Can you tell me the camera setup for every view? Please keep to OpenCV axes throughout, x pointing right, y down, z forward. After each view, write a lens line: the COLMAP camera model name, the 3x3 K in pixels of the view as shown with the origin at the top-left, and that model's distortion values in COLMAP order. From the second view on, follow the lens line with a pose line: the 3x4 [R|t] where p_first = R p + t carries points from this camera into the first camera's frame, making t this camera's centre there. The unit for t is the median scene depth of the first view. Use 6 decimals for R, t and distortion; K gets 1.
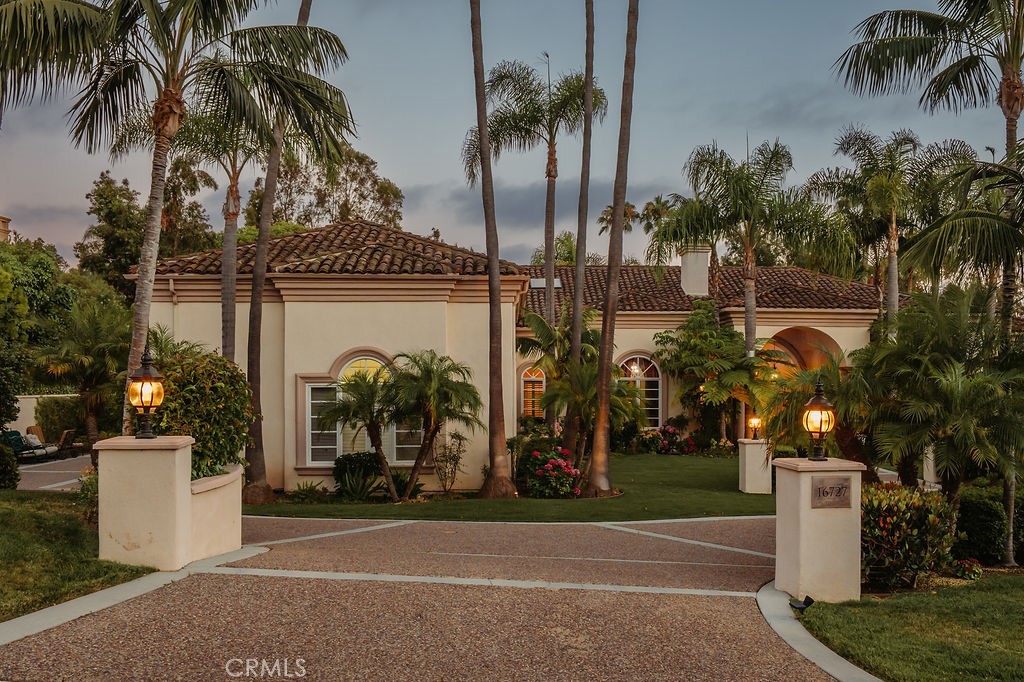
lens RADIAL K [[1367.9, 0, 512.0], [0, 1367.9, 341.9], [0, 0, 1]] dist [-0.037510, 0.000000]
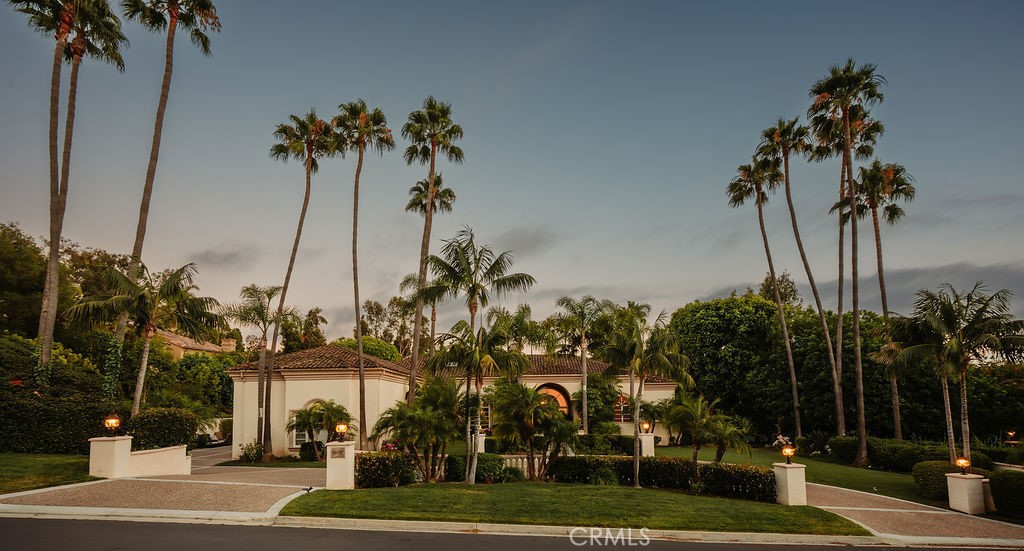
lens RADIAL K [[727.6, 0, 512.0], [0, 727.6, 276.7], [0, 0, 1]] dist [0.009820, 0.002479]
pose [[0.993933, -0.033325, -0.104813, 0.393271], [0.018043, 0.989485, -0.143503, -0.018173], [0.108493, 0.140741, 0.984084, -0.298131]]
